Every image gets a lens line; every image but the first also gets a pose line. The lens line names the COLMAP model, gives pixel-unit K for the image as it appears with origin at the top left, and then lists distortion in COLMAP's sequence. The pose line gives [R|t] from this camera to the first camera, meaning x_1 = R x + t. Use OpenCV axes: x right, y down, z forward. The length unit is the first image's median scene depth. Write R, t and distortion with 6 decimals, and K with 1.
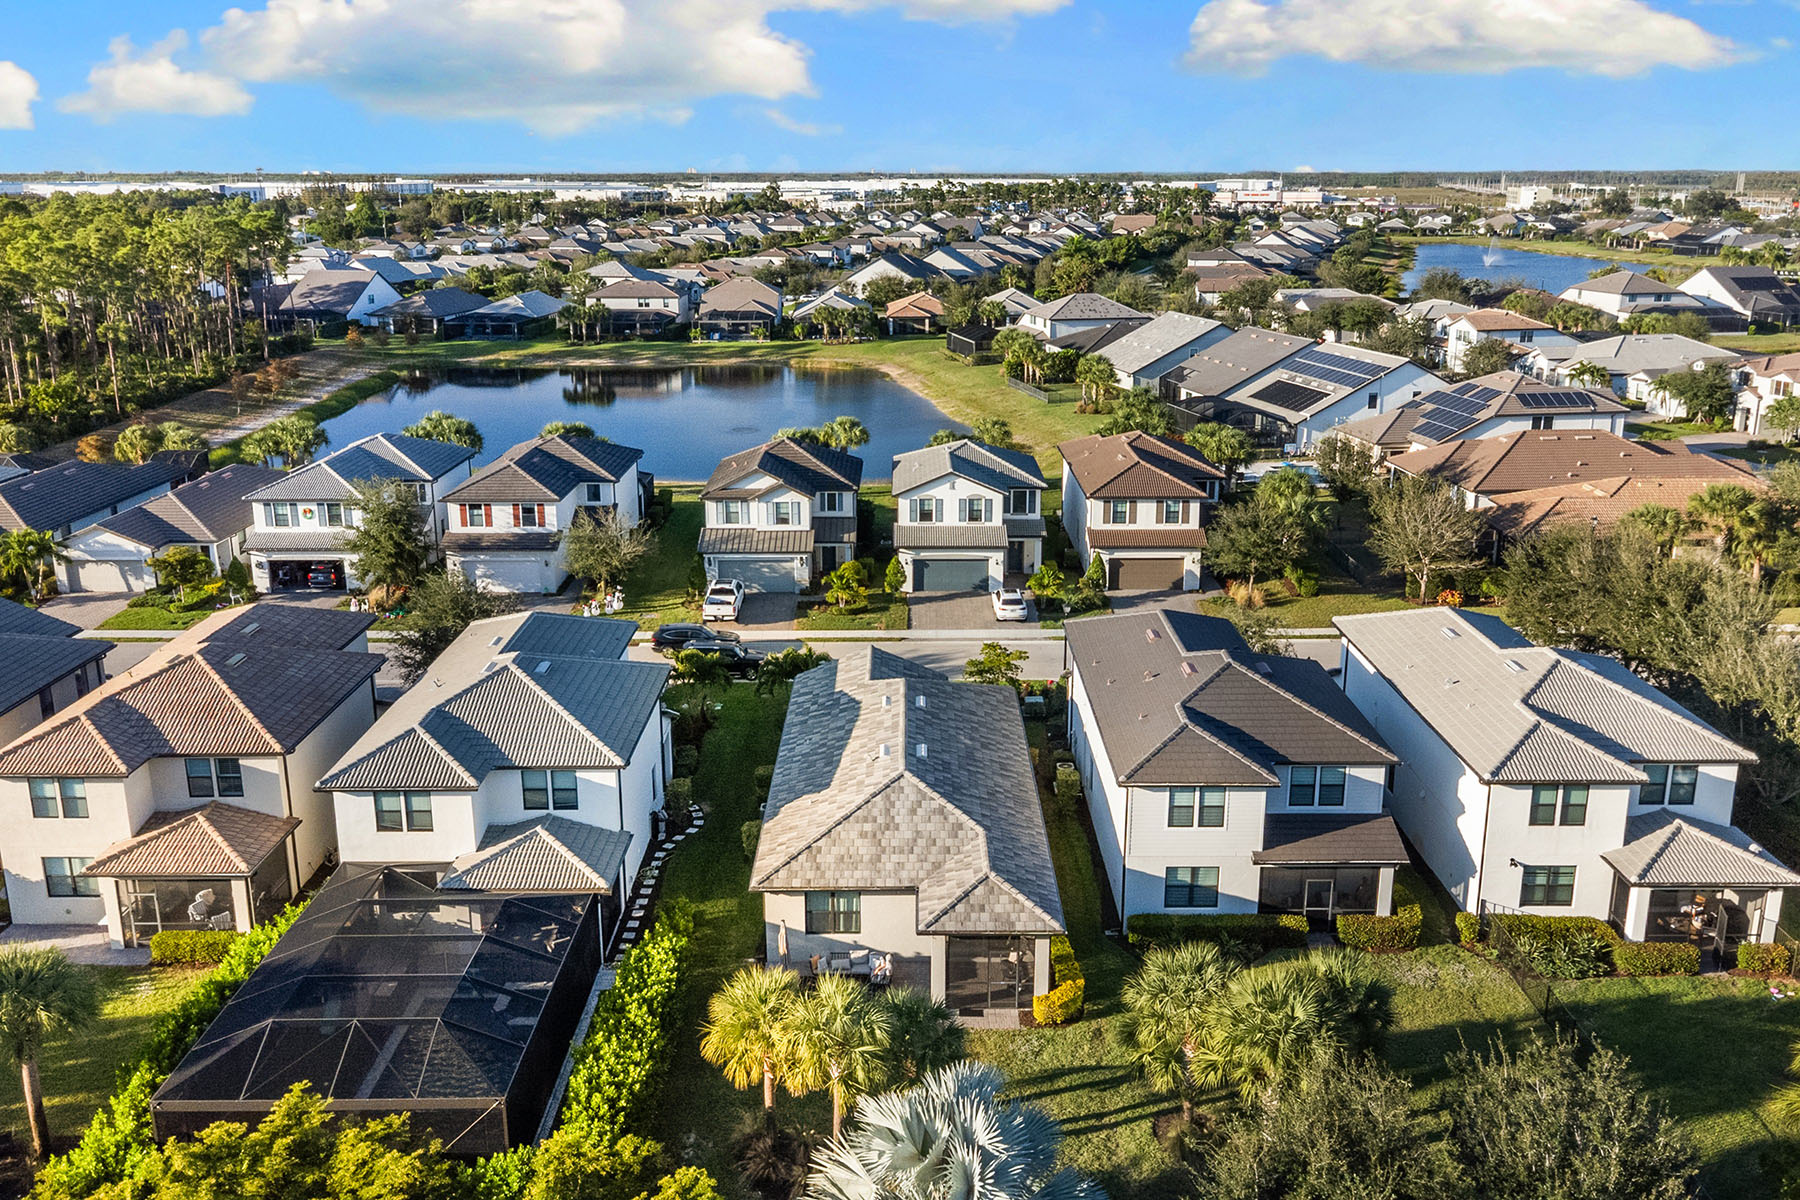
lens RADIAL K [[1536.2, 0, 904.3], [0, 1536.2, 600.5], [0, 0, 1]] dist [0.000992, 0.025670]
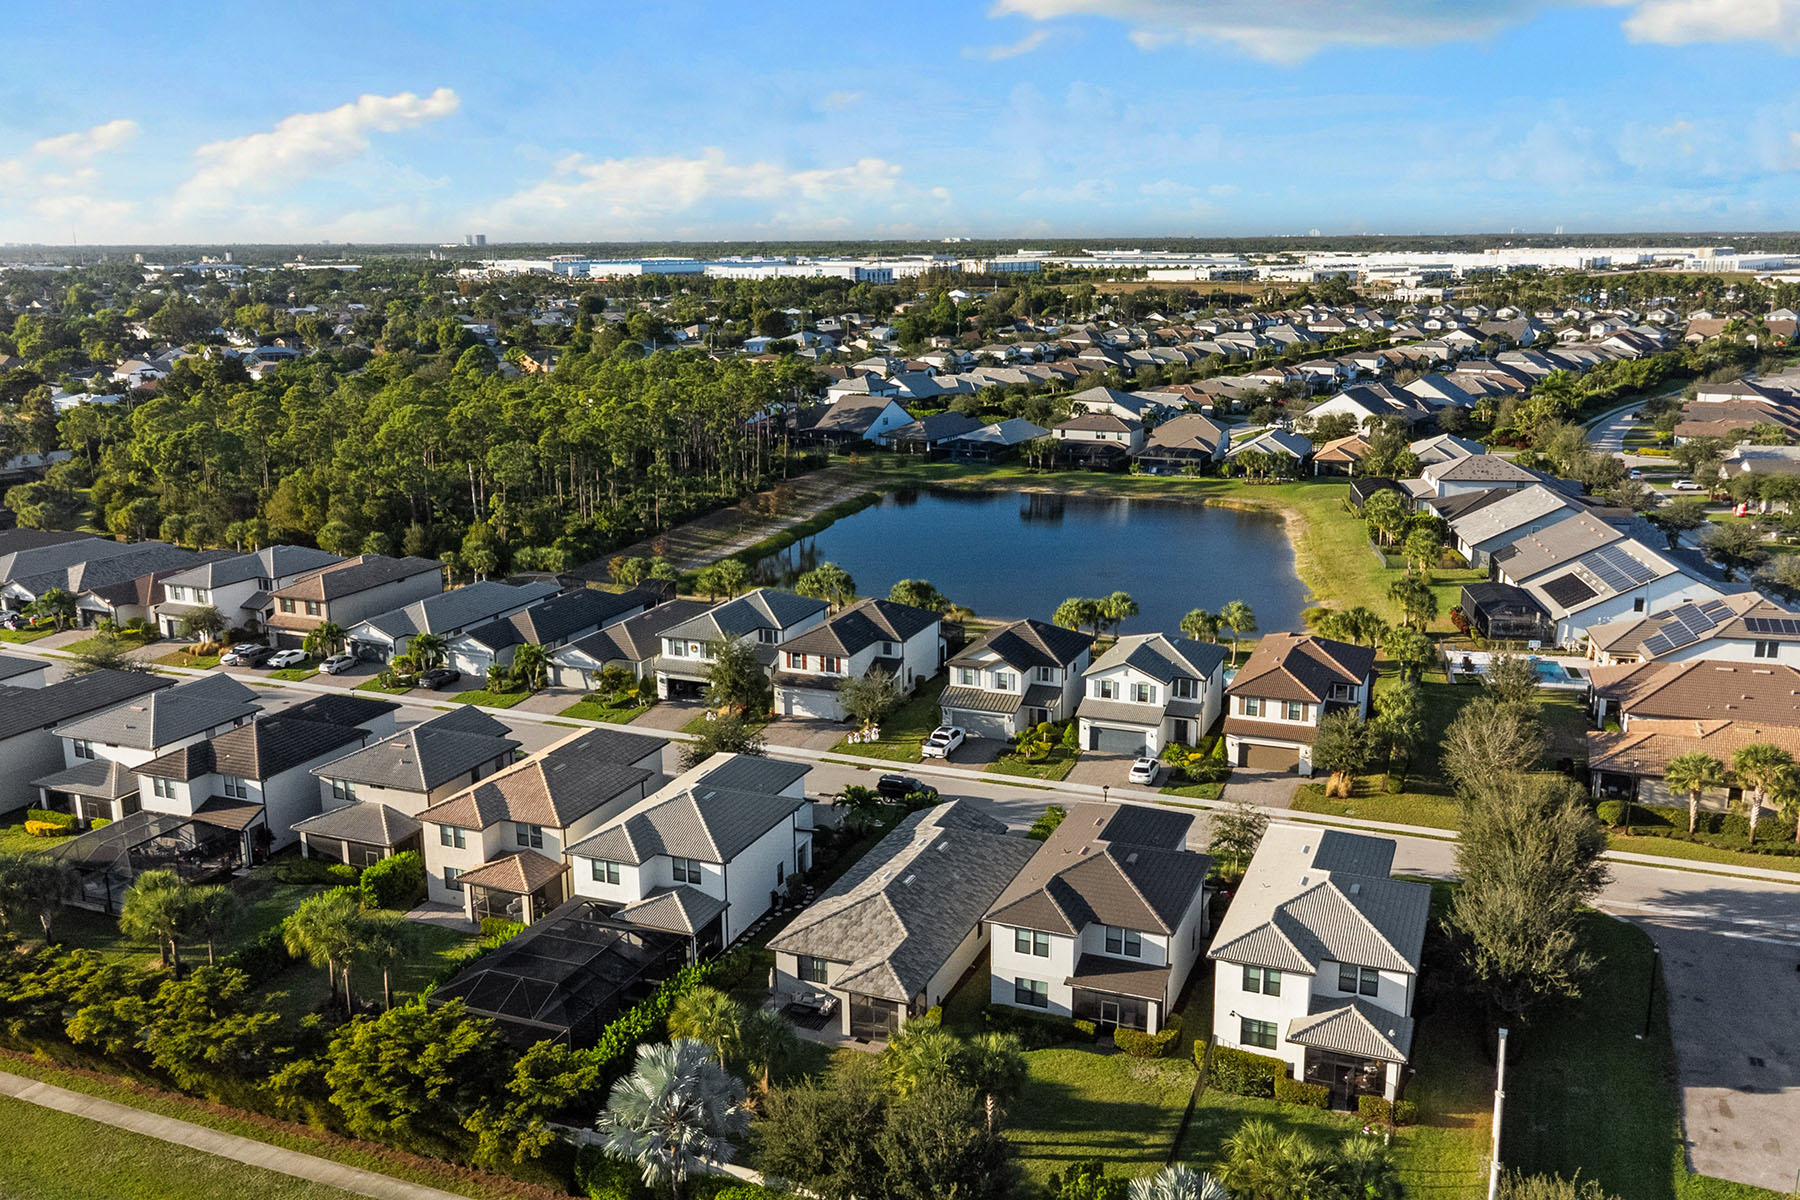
lens RADIAL K [[1536.2, 0, 897.8], [0, 1536.2, 598.4], [0, 0, 1]] dist [0.000992, 0.025670]
pose [[0.924343, 0.080606, -0.372950, 0.335747], [-0.094913, 0.995282, -0.020127, -0.093542], [0.369568, 0.054002, 0.927633, -0.291933]]
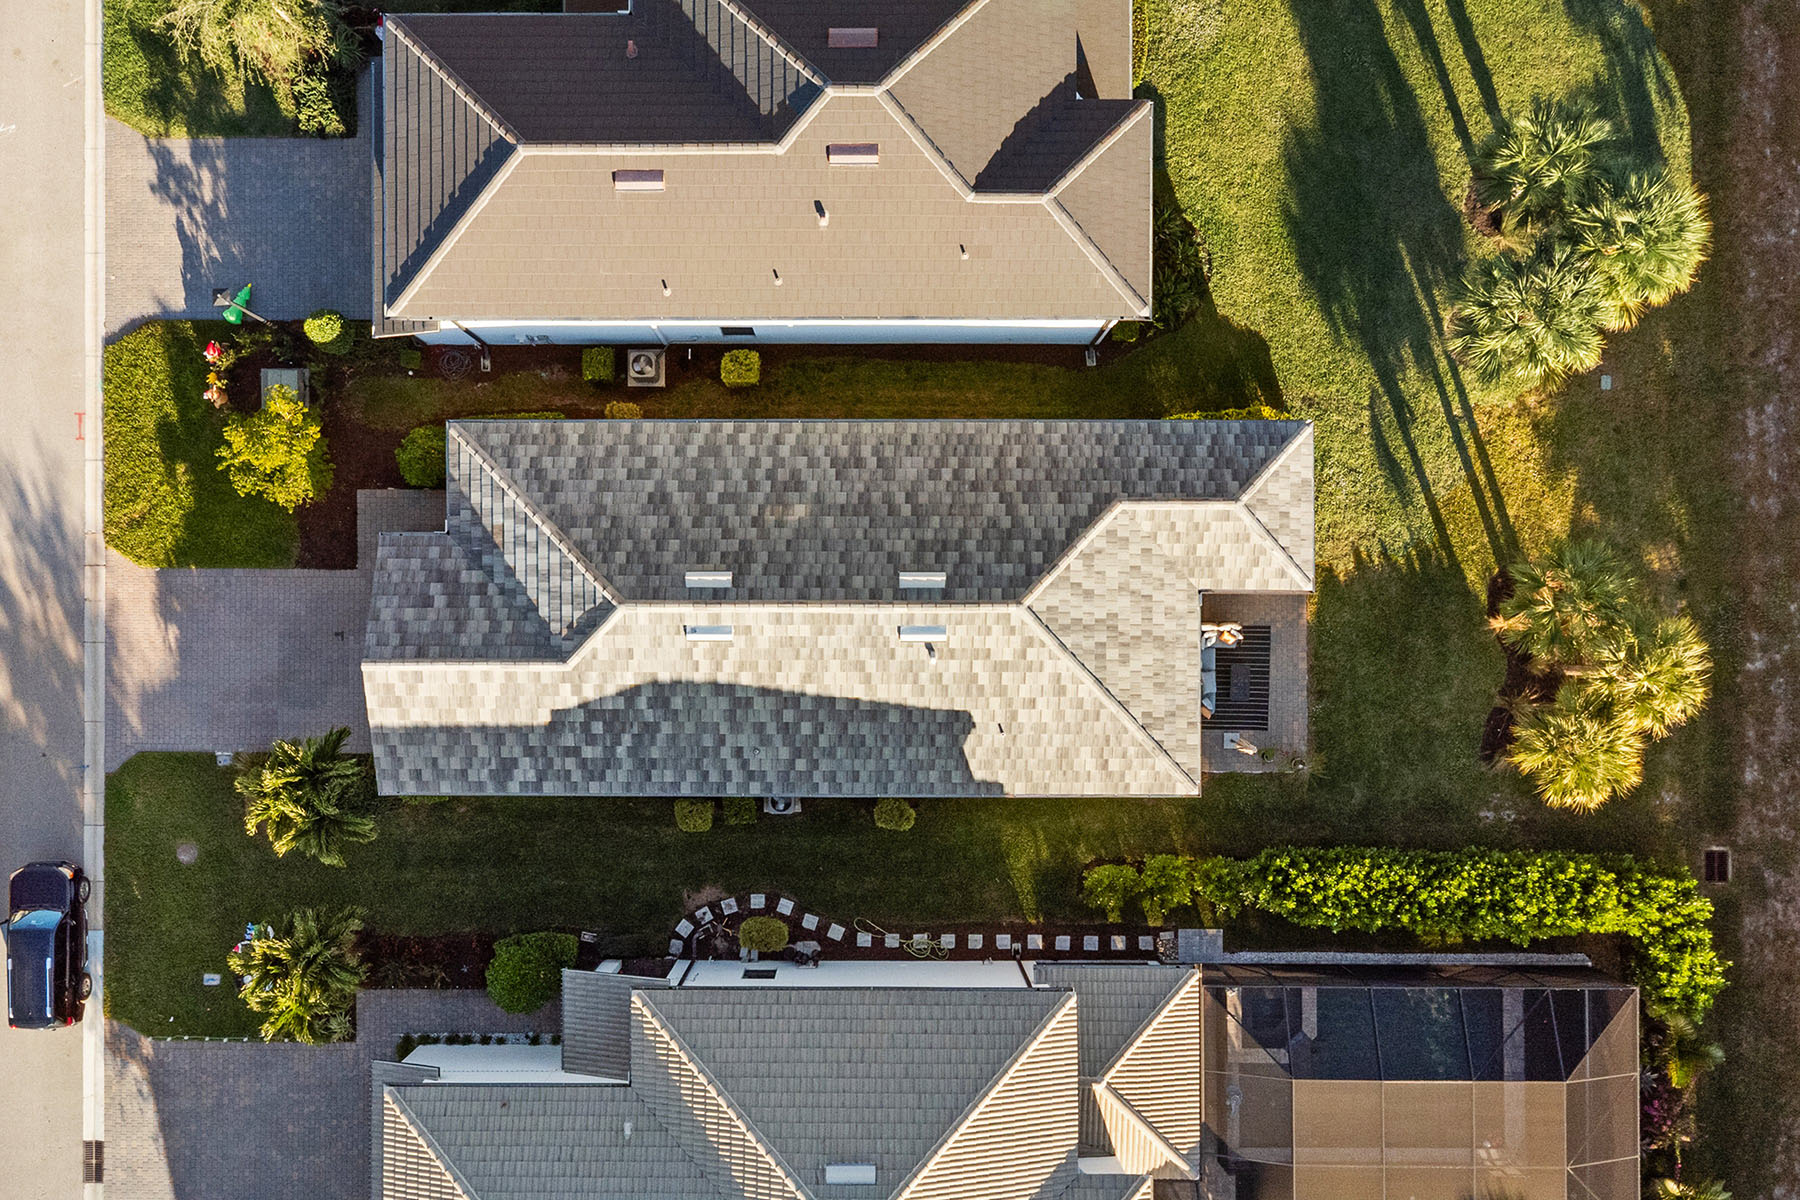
lens RADIAL K [[1536.2, 0, 844.1], [0, 1536.2, 660.9], [0, 0, 1]] dist [0.000992, 0.025670]
pose [[0.000932, -0.999996, 0.002687, -0.016713], [0.286122, 0.002841, 0.958189, -0.355715], [-0.958193, -0.000125, 0.286124, 0.513883]]
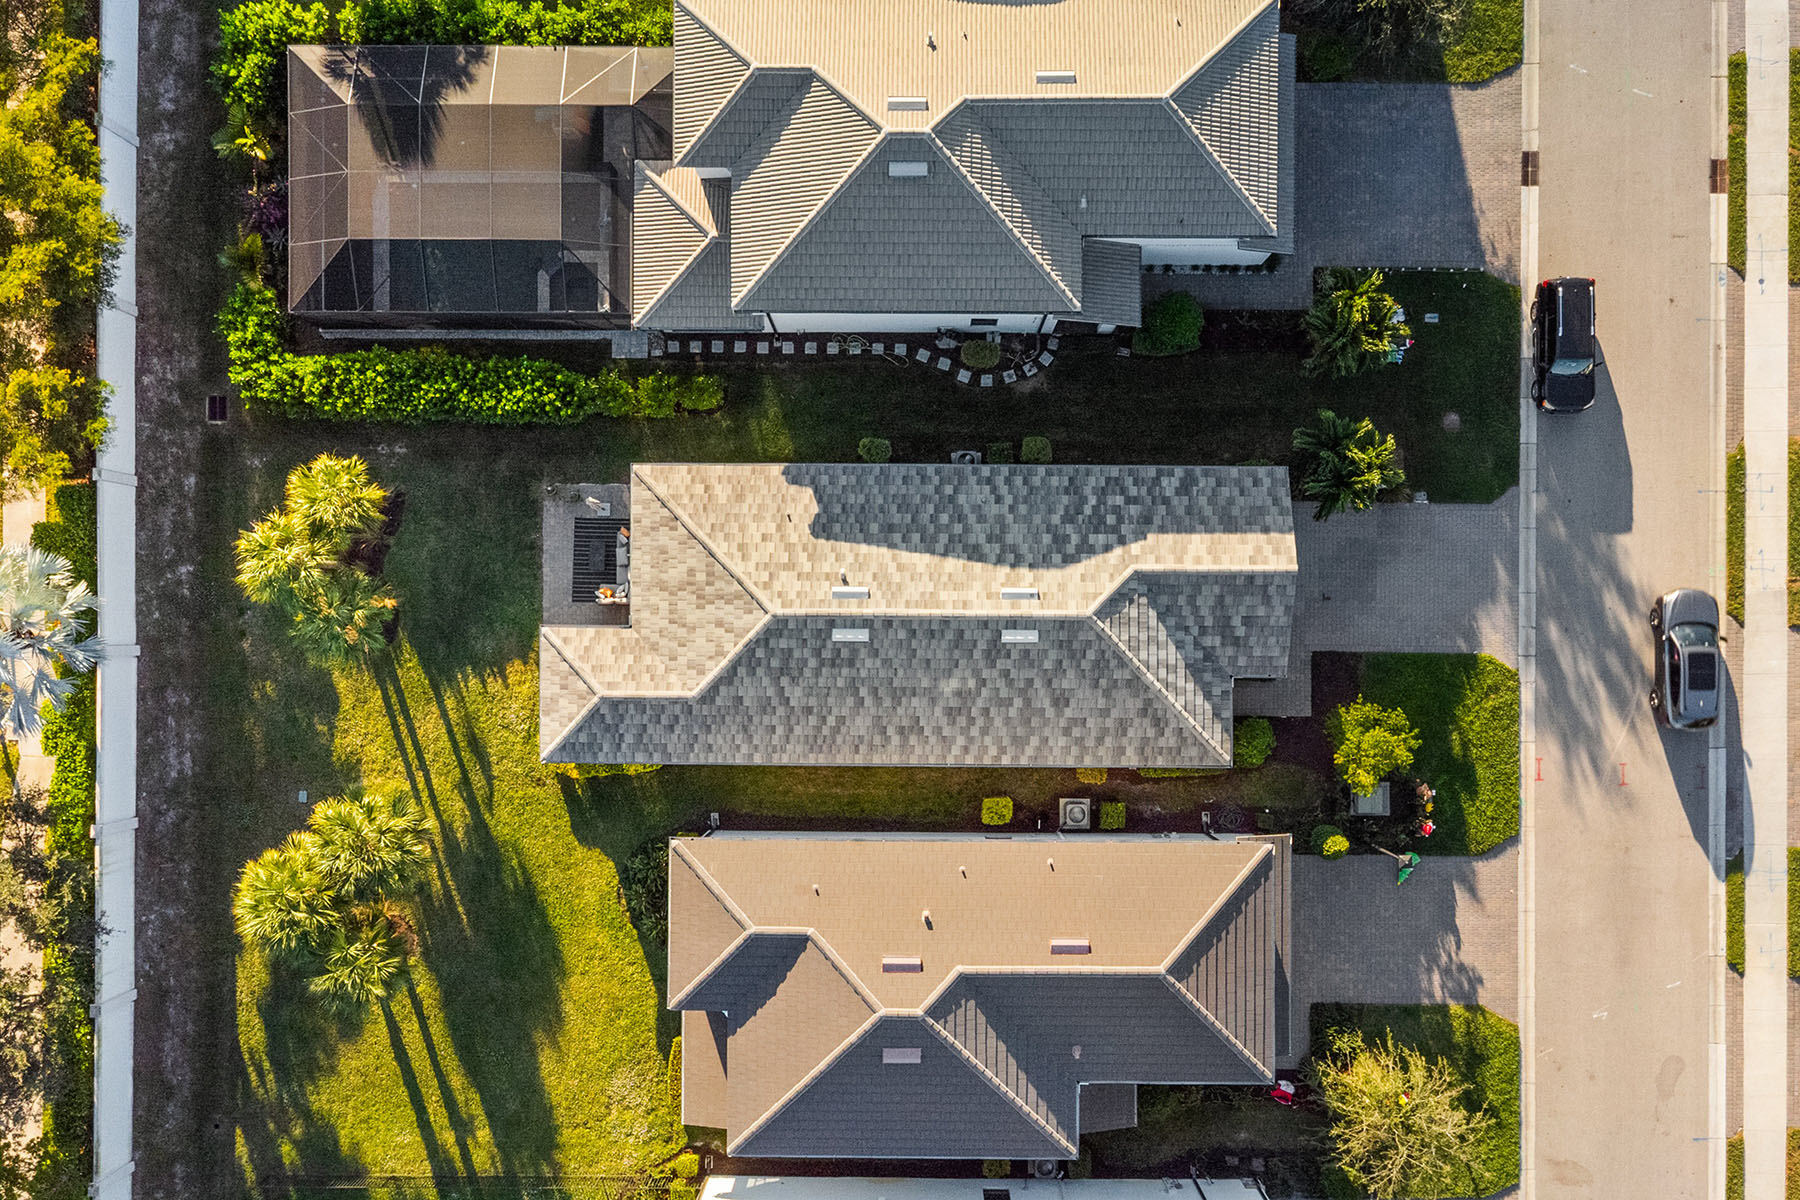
lens RADIAL K [[1536.2, 0, 897.6], [0, 1536.2, 607.5], [0, 0, 1]] dist [0.000992, 0.025670]
pose [[-0.006290, 0.999975, -0.003117, -0.001141], [-0.257987, 0.001389, 0.966147, -0.465910], [0.966128, 0.006881, 0.257972, 0.491859]]
